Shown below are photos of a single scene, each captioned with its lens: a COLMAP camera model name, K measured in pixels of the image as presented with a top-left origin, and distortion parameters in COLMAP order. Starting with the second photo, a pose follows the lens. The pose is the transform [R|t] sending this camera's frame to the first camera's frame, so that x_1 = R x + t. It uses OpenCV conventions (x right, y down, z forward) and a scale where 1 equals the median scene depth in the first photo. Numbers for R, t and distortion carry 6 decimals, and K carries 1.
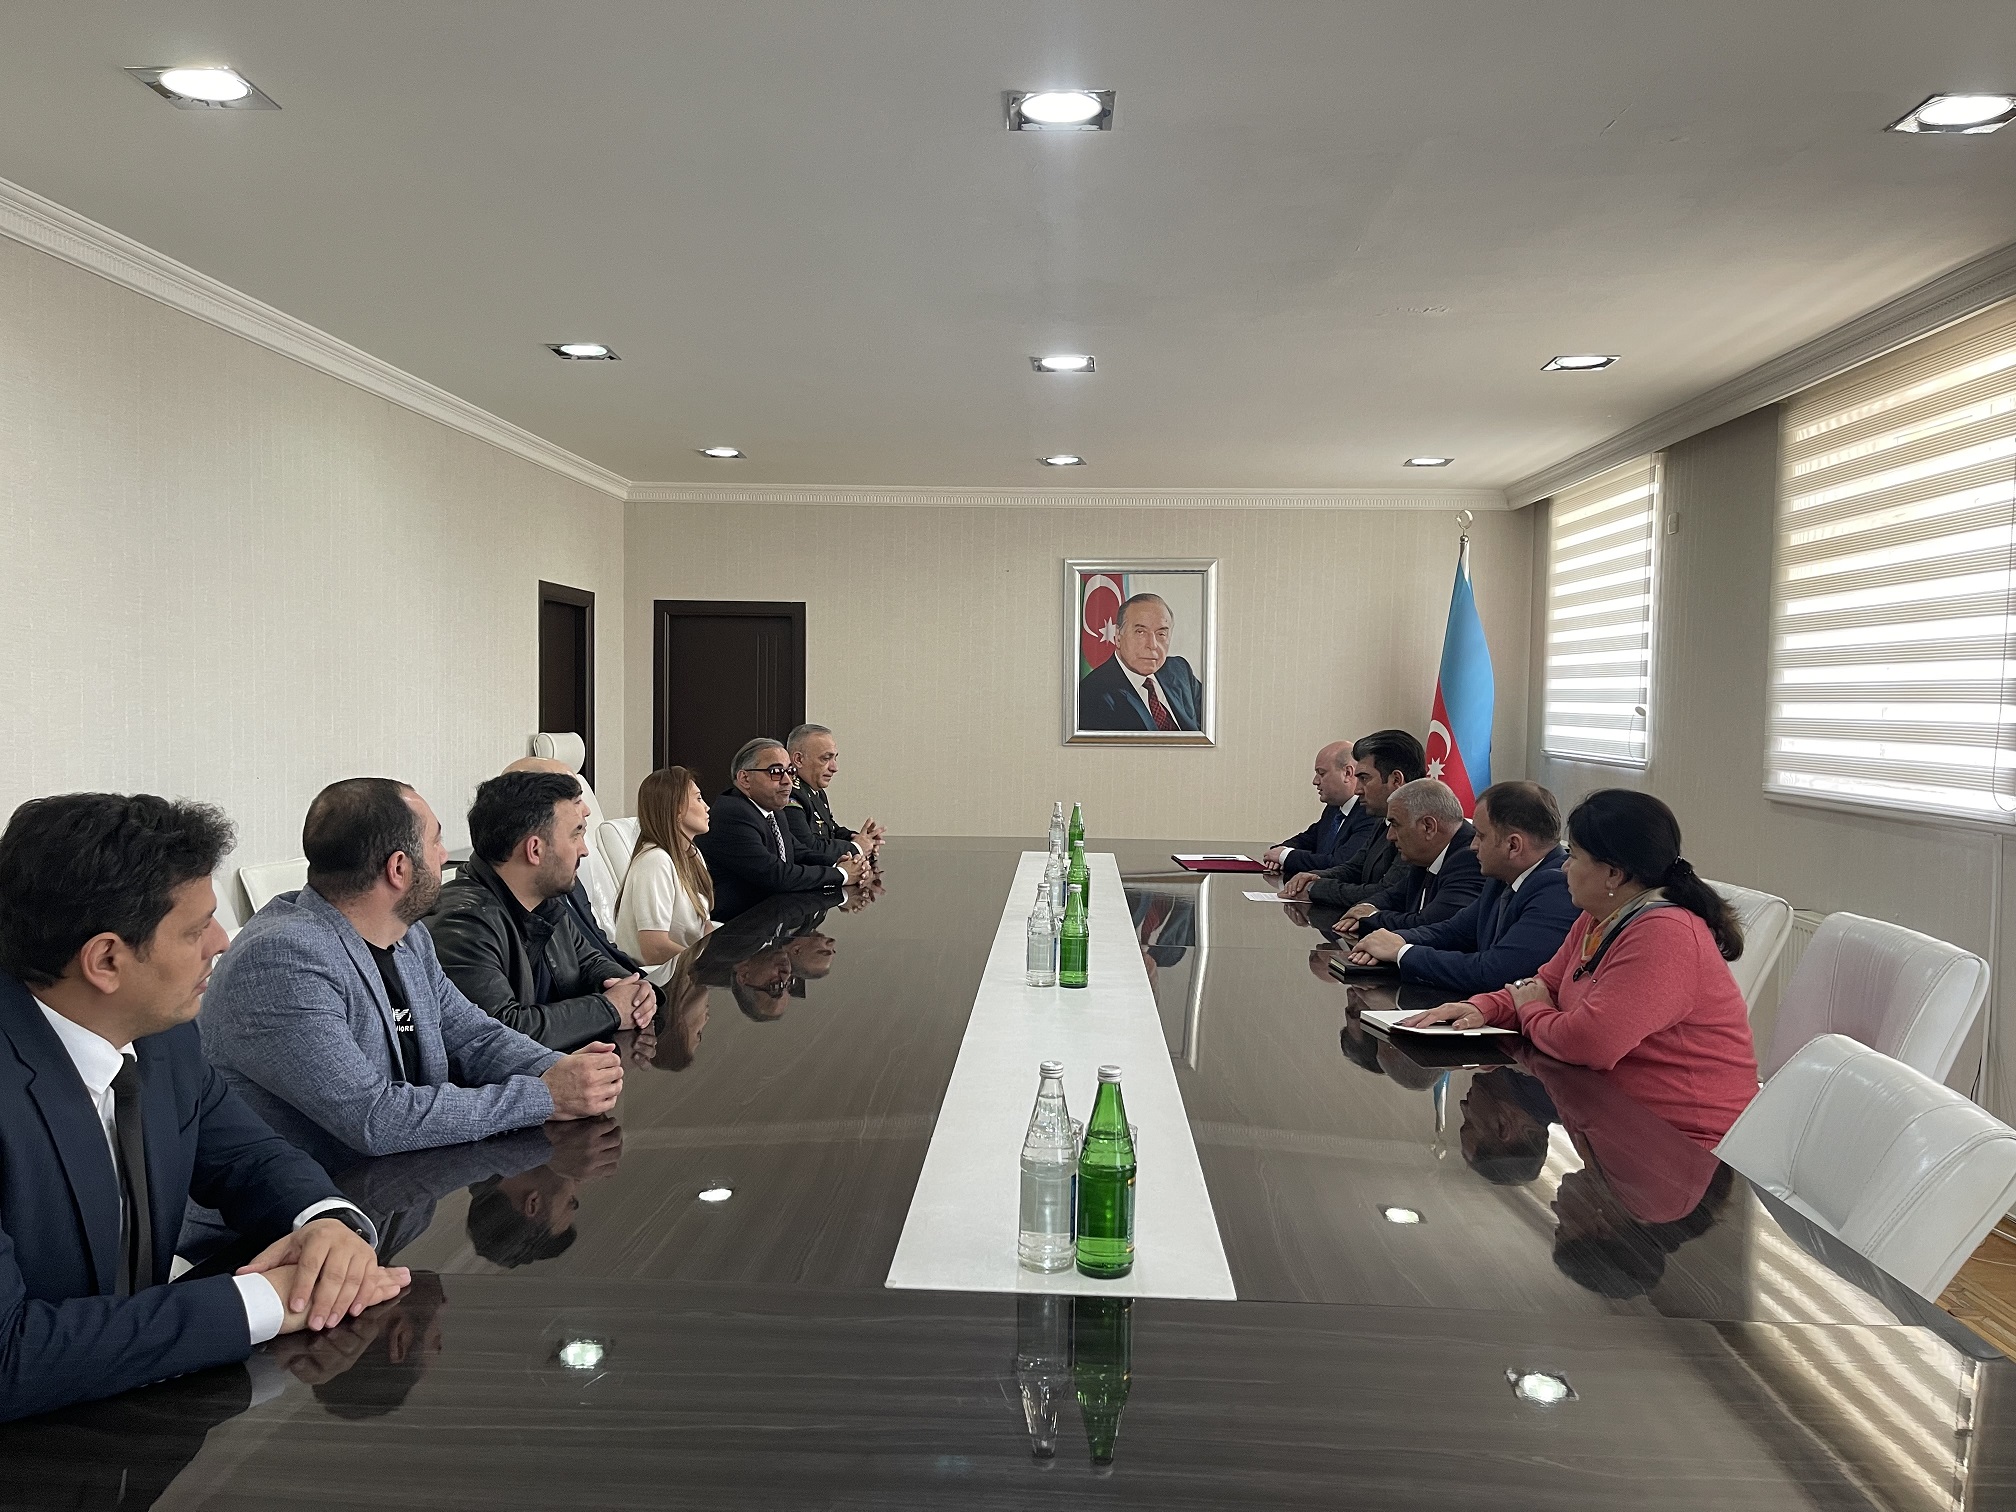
lens RADIAL K [[1510.0, 0, 1008.0], [0, 1510.0, 756.0], [0, 0, 1]] dist [0.017704, -0.003781]
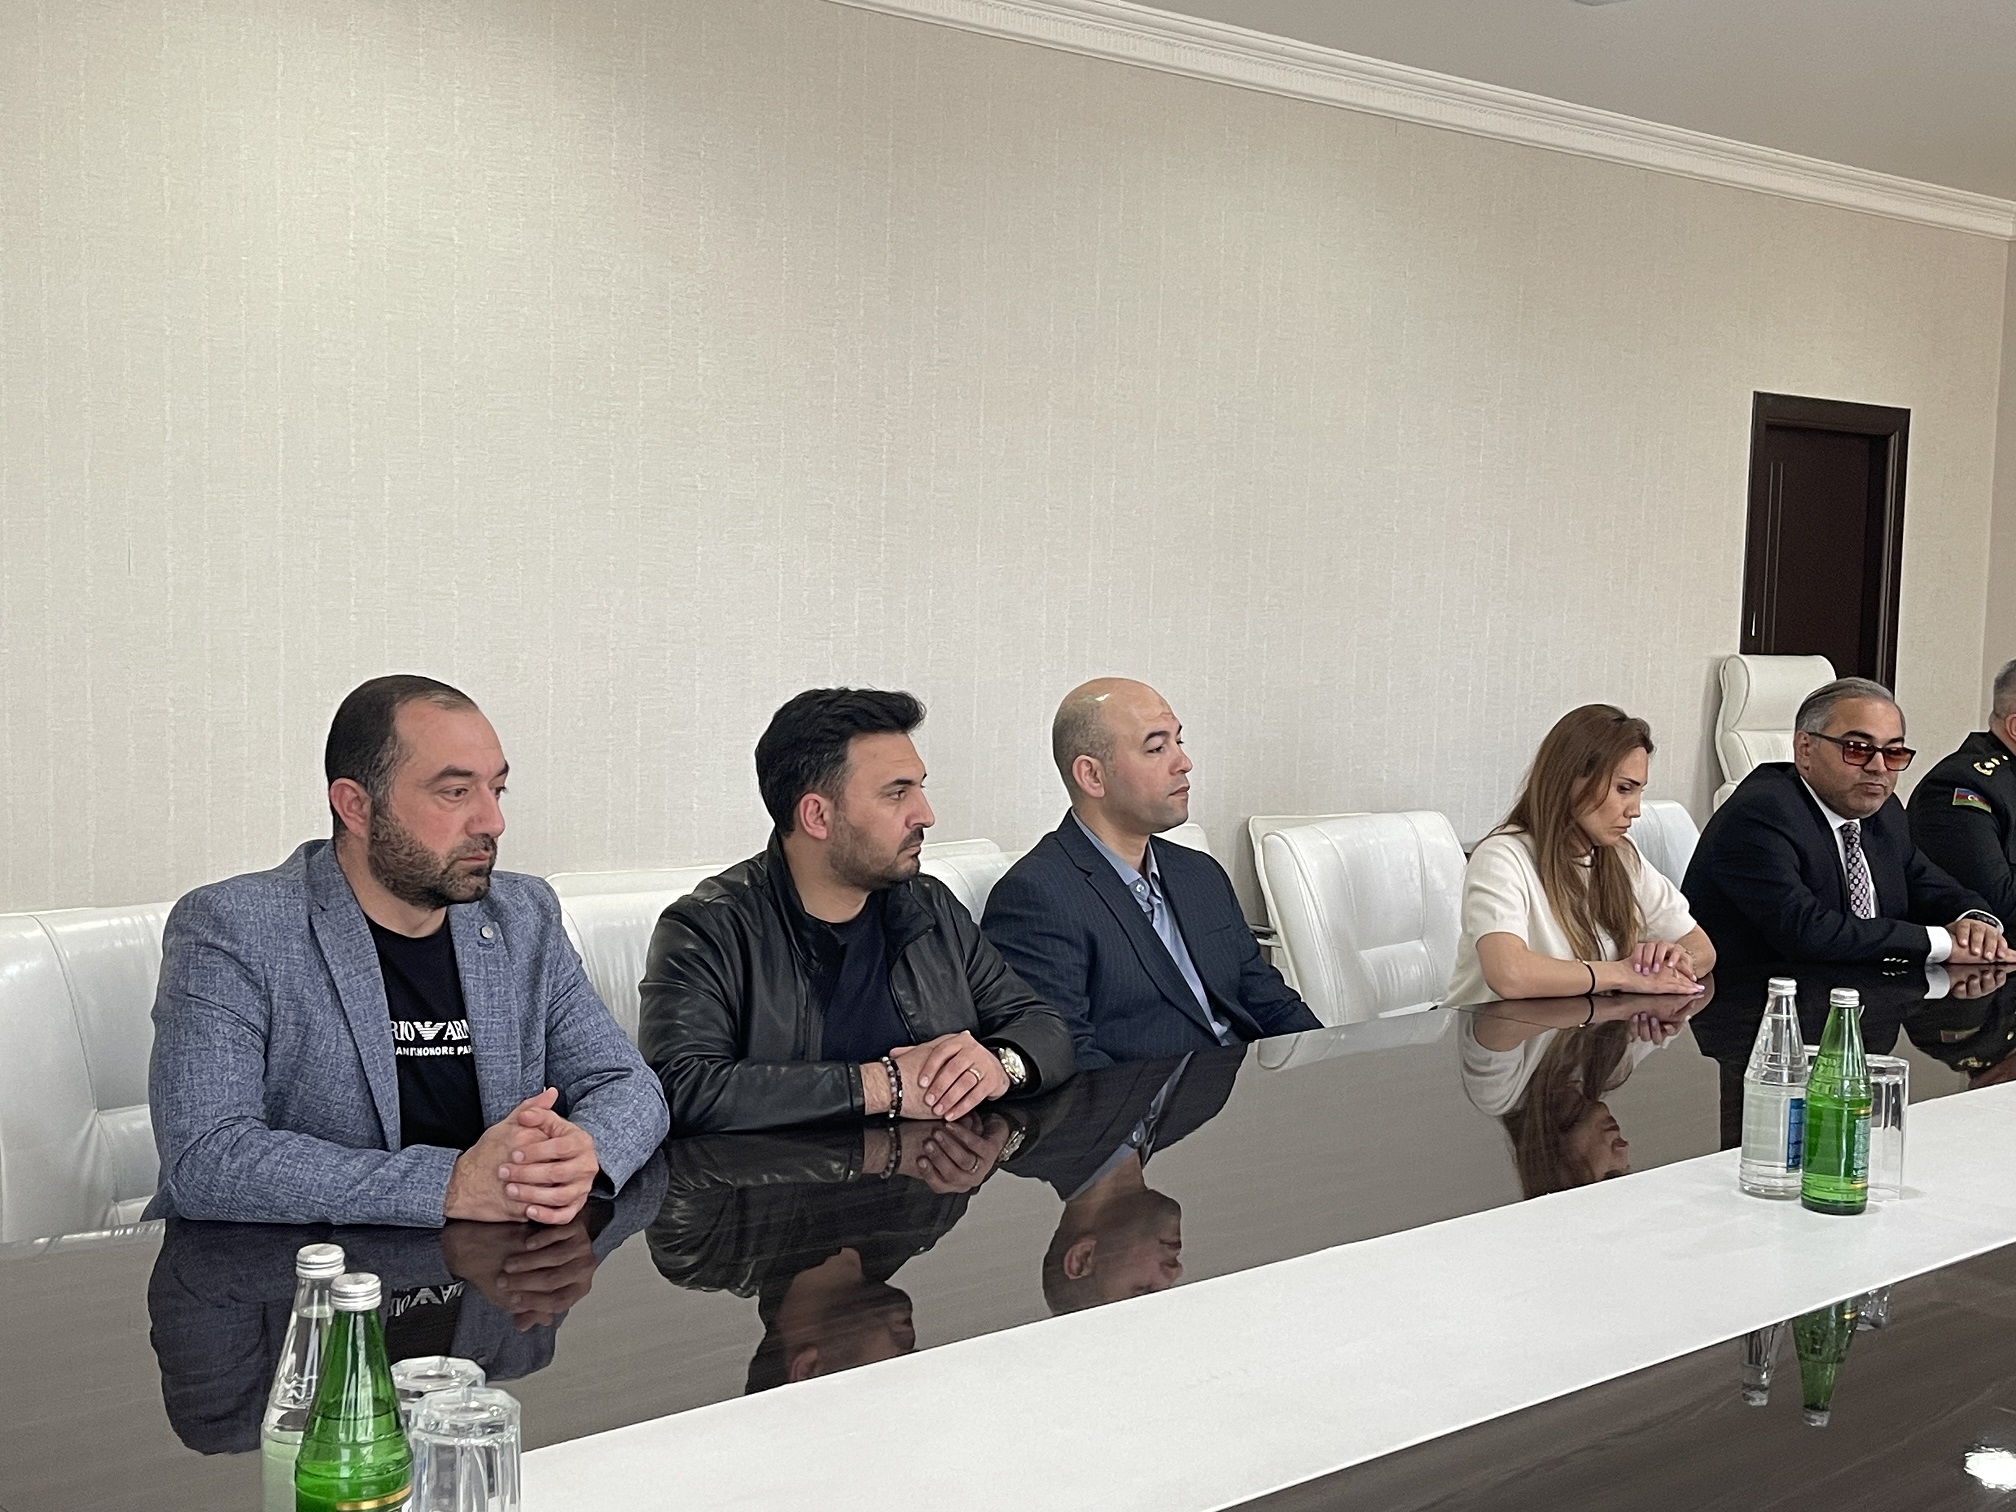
lens RADIAL K [[2466.1, 0, 1078.7], [0, 2466.1, 761.8], [0, 0, 1]] dist [0.131932, -0.676209]
pose [[0.703353, 0.055463, -0.708674, 0.406320], [-0.039198, 0.998461, 0.039239, -0.002826], [0.709759, 0.000180, 0.704444, 0.307752]]
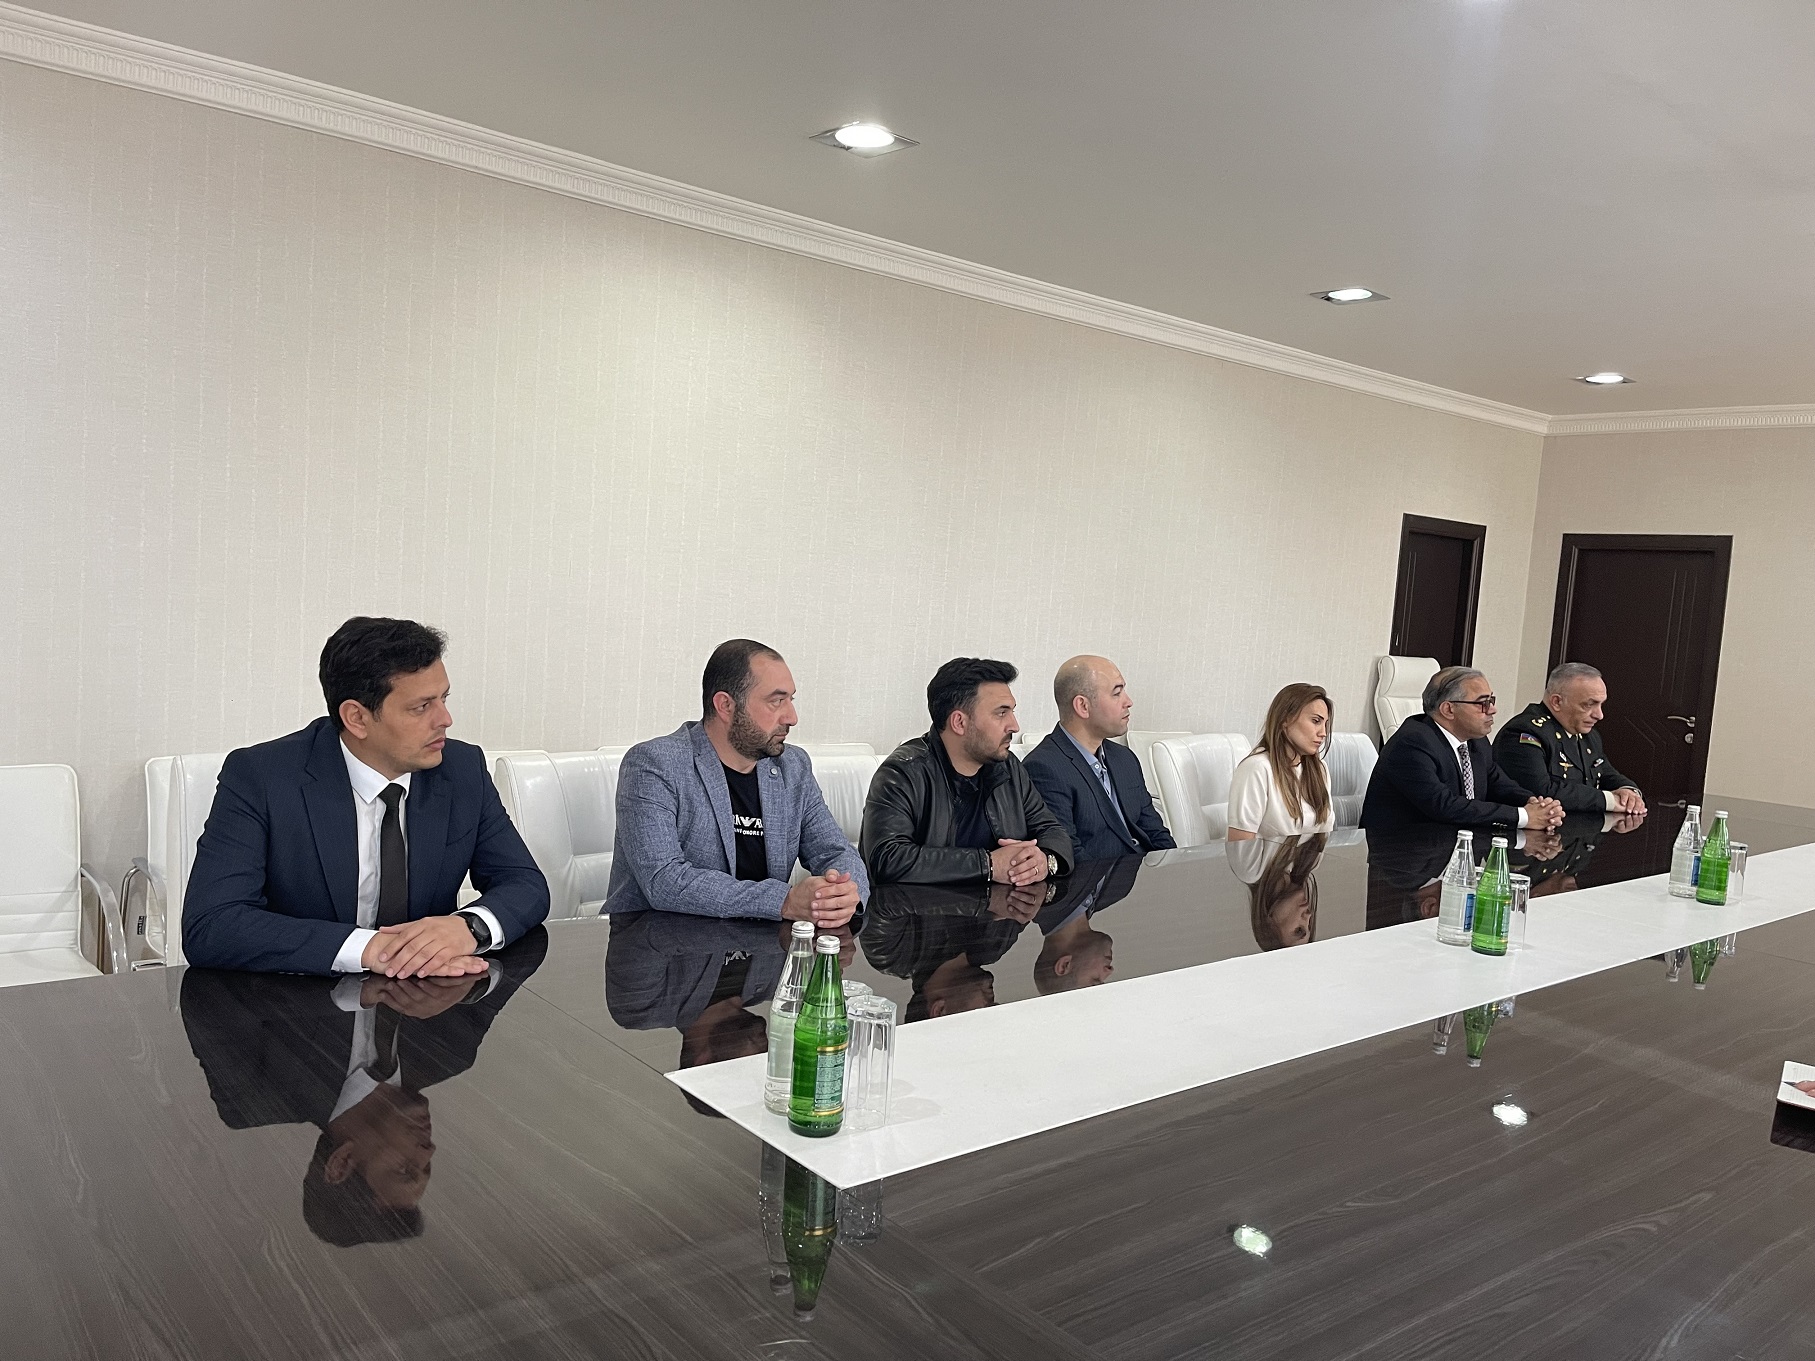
lens RADIAL K [[1359.5, 0, 907.5], [0, 1359.5, 680.5], [0, 0, 1]] dist [0.017704, -0.003781]
pose [[0.664289, 0.080269, -0.743153, 0.392602], [-0.082949, 0.995993, 0.033433, -0.002710], [0.742859, 0.039435, 0.668286, 0.206379]]
